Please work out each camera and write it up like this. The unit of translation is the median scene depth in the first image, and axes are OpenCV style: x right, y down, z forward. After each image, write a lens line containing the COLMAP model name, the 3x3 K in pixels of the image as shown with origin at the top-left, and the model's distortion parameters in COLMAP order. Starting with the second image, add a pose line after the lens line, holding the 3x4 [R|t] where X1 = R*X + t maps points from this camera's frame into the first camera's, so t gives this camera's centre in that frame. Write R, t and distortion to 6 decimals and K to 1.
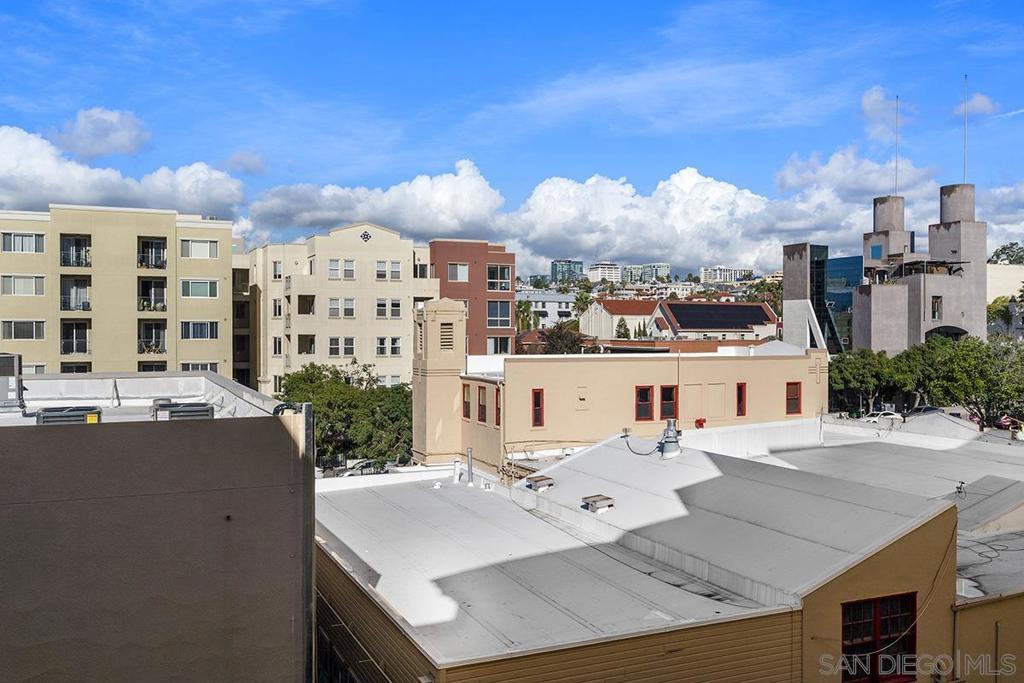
lens RADIAL K [[890.4, 0, 496.8], [0, 890.4, 328.0], [0, 0, 1]] dist [-0.039215, 0.040092]
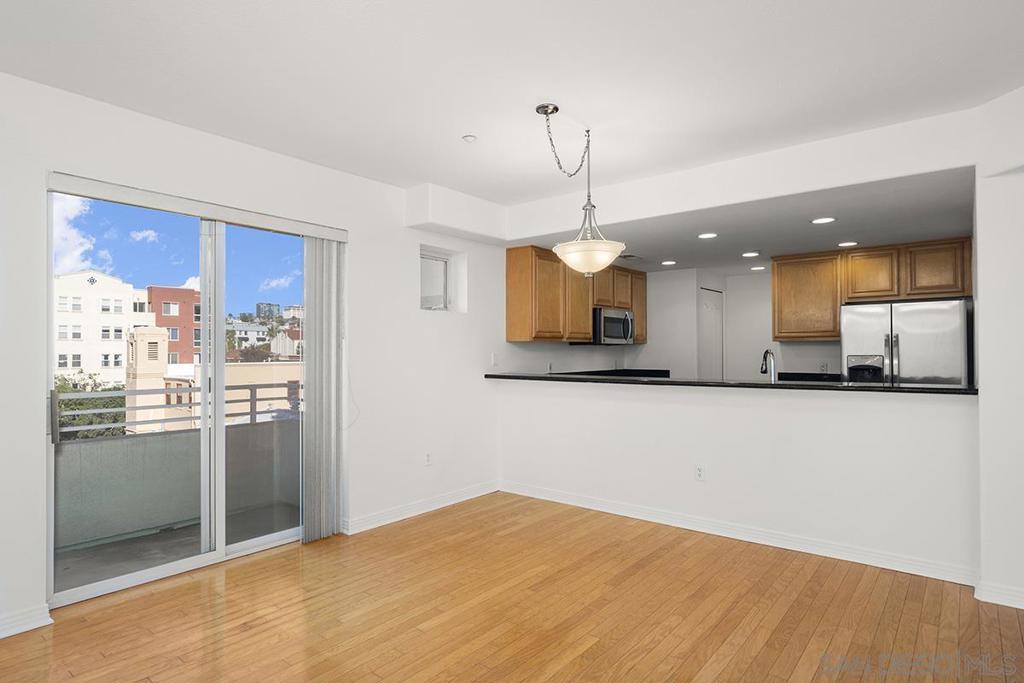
lens RADIAL K [[562.9, 0, 506.8], [0, 562.9, 345.7], [0, 0, 1]] dist [-0.003158, -0.001027]
pose [[0.887443, 0.003104, 0.460907, 0.021789], [-0.000017, 0.999978, -0.006701, 0.003573], [-0.460917, 0.005939, 0.887423, -0.065391]]
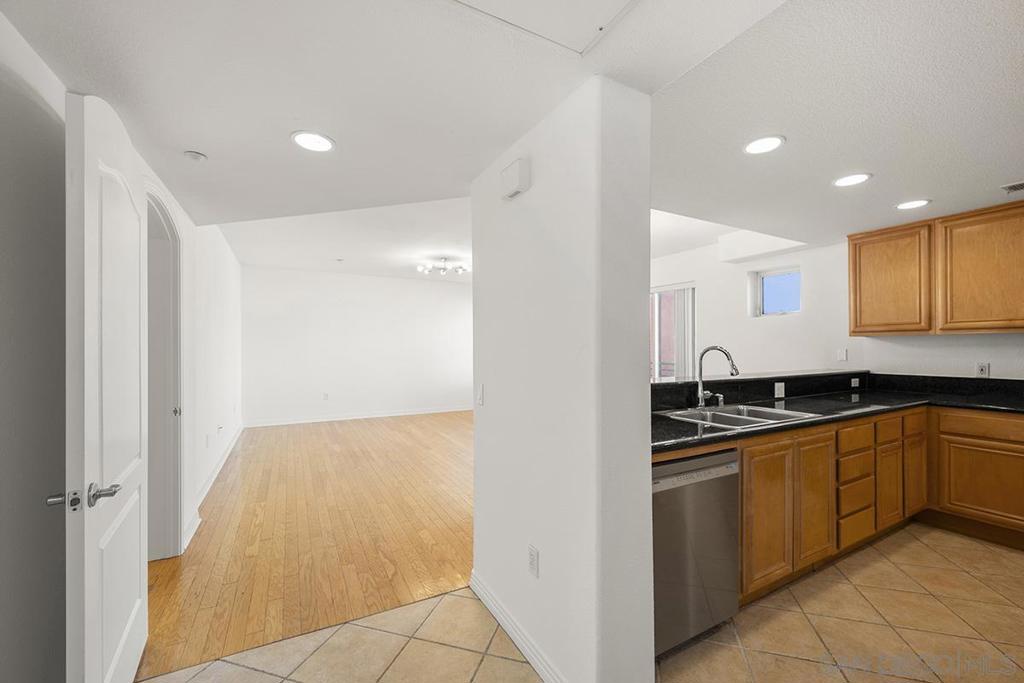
lens RADIAL K [[407.3, 0, 512.7], [0, 407.3, 345.2], [0, 0, 1]] dist [0.001737, -0.000958]
pose [[0.095885, -0.004227, -0.995383, 0.116093], [0.006683, 0.999971, -0.003603, 0.003475], [0.995370, -0.006306, 0.095910, -0.045802]]
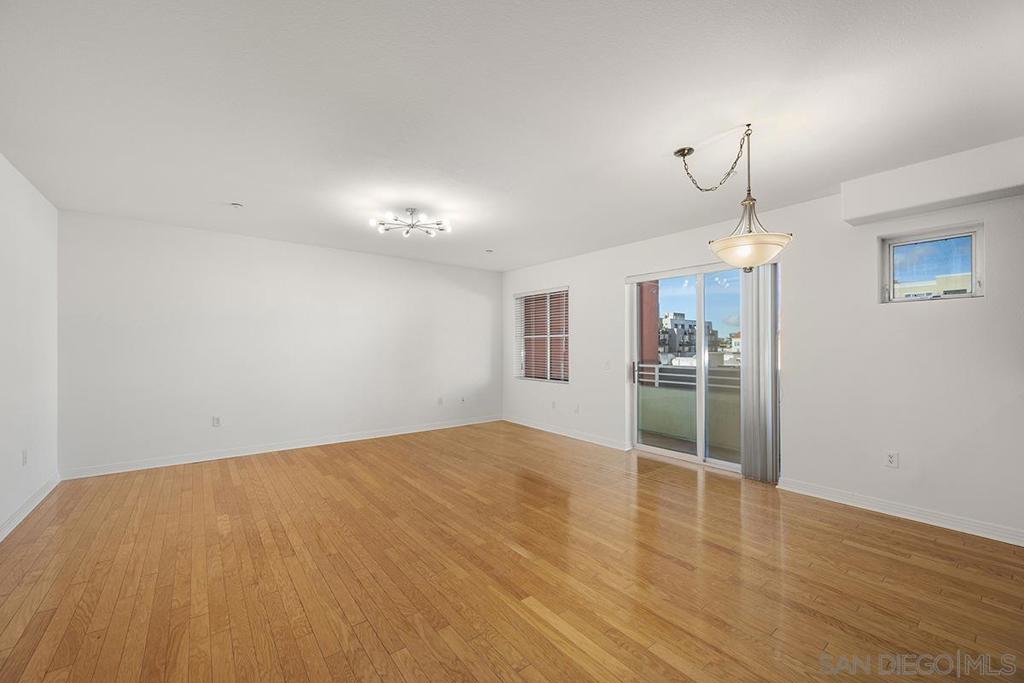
lens RADIAL K [[407.3, 0, 509.9], [0, 407.3, 343.2], [0, 0, 1]] dist [0.001737, -0.000958]
pose [[0.249865, -0.009540, -0.968234, 0.083769], [0.006133, 0.999947, -0.008269, 0.003603], [0.968261, -0.003872, 0.249910, -0.053409]]
